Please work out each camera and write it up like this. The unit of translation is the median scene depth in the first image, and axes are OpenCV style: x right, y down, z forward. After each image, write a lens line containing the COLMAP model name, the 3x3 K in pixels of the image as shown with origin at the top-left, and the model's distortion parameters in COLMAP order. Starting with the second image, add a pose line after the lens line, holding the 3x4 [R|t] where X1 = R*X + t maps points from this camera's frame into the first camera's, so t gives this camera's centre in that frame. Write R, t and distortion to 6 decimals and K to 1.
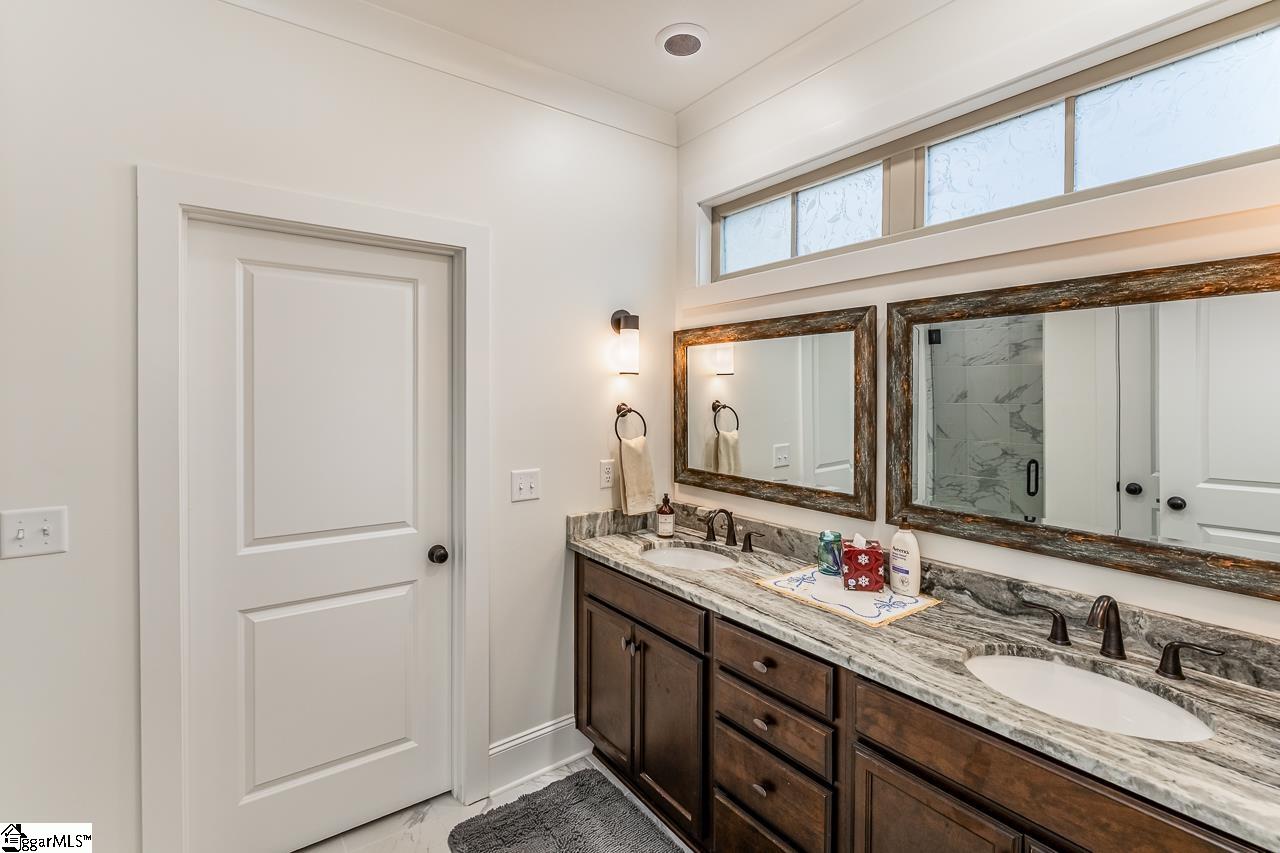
lens RADIAL K [[561.0, 0, 627.7], [0, 561.0, 413.1], [0, 0, 1]] dist [-0.000156, 0.001268]
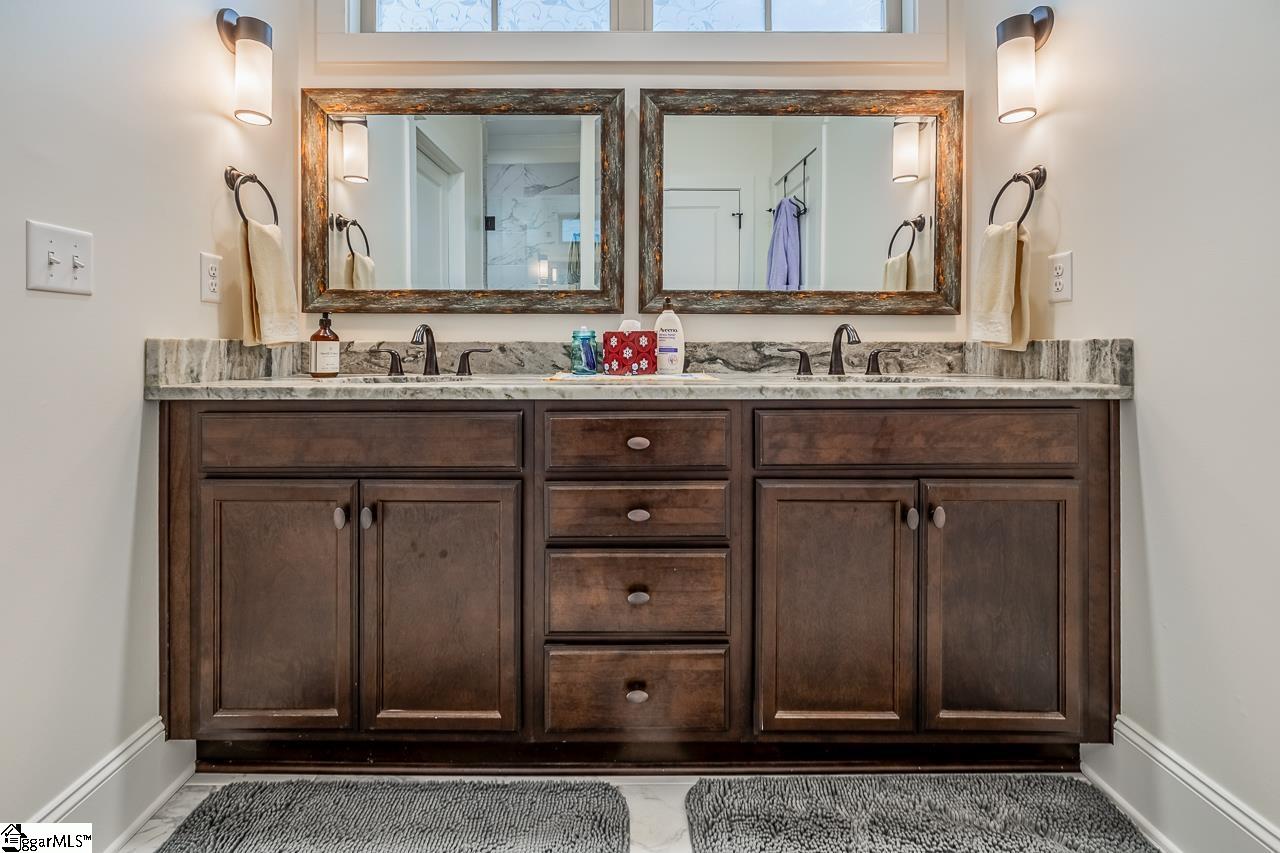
lens RADIAL K [[561.0, 0, 620.3], [0, 561.0, 342.1], [0, 0, 1]] dist [-0.000156, 0.001268]
pose [[0.597580, 0.002482, 0.801806, -0.330796], [0.010312, 0.999889, -0.010780, 0.245985], [-0.801743, 0.014710, 0.597488, 0.419363]]
